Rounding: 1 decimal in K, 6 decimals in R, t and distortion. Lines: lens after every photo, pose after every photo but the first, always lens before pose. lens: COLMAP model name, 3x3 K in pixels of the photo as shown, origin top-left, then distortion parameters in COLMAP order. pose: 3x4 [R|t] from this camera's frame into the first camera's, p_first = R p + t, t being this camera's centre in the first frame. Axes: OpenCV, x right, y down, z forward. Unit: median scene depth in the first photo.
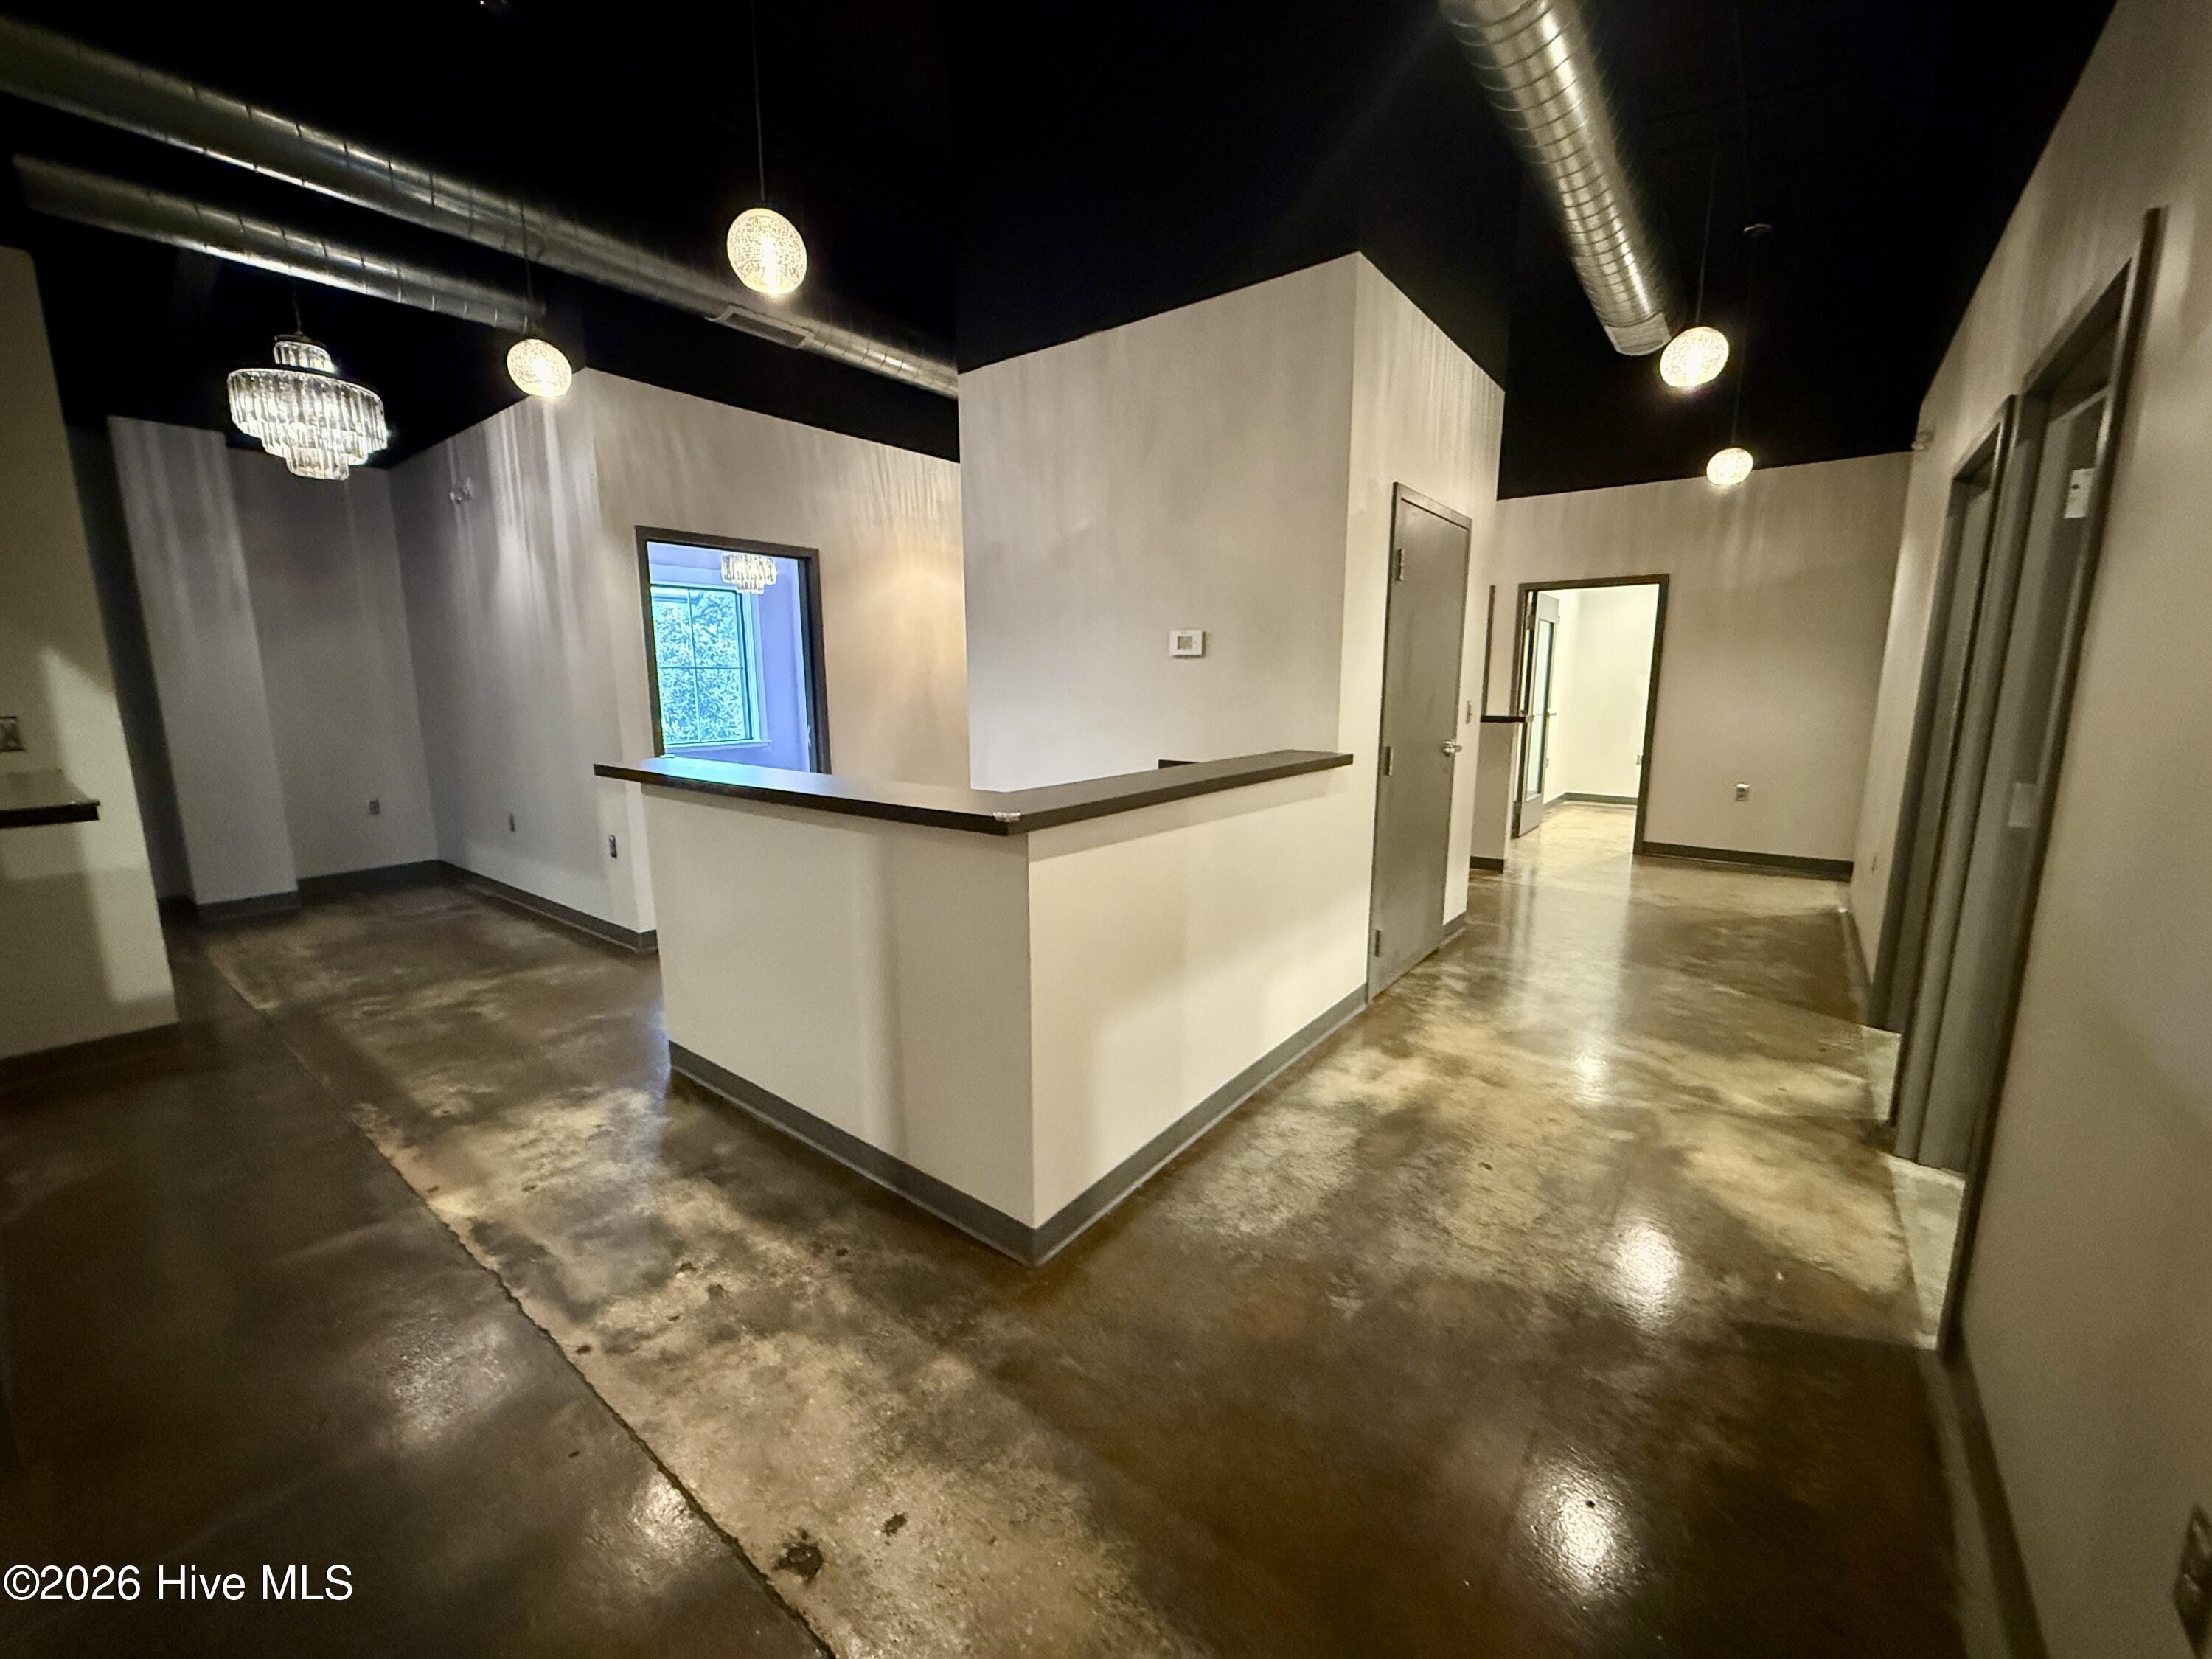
lens RADIAL K [[870.7, 0, 1095.6], [0, 870.7, 832.8], [0, 0, 1]] dist [-0.001901, 0.001662]
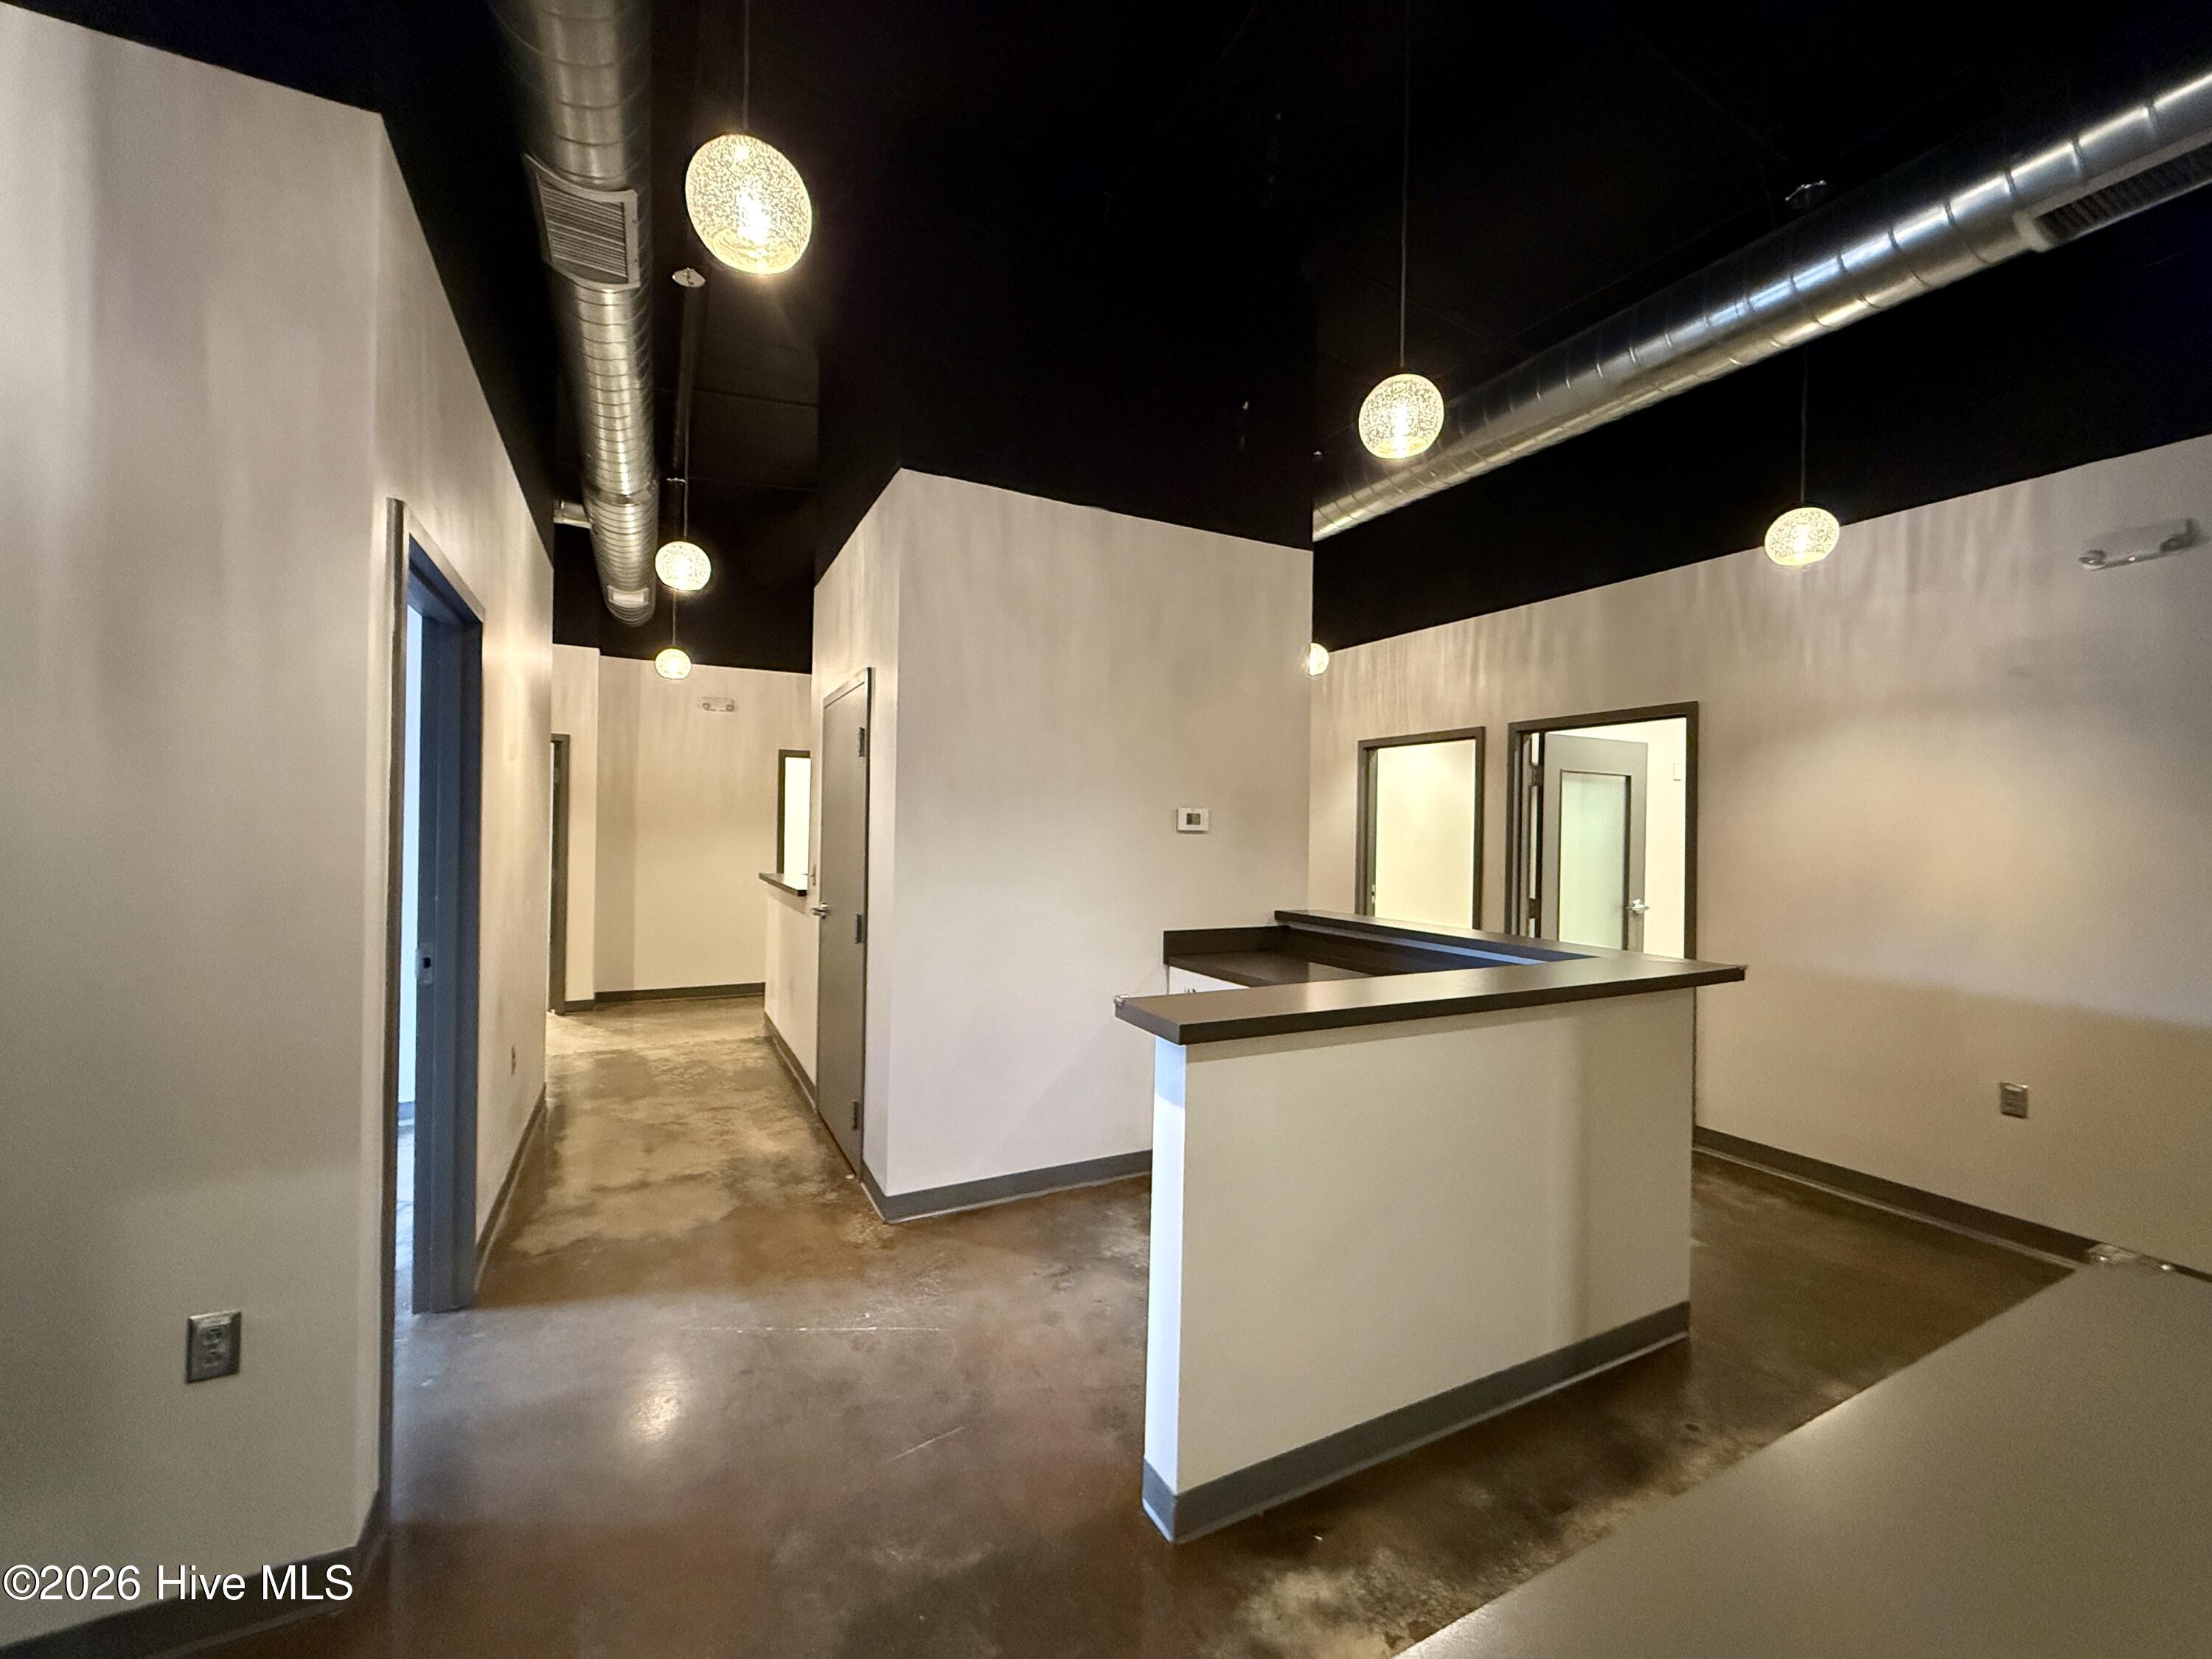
lens RADIAL K [[870.7, 0, 1096.2], [0, 870.7, 843.5], [0, 0, 1]] dist [-0.001901, 0.001662]
pose [[0.419682, 0.010313, 0.907612, -0.934237], [0.147588, 0.985853, -0.079448, -0.123711], [-0.895592, 0.167295, 0.412223, 0.683375]]
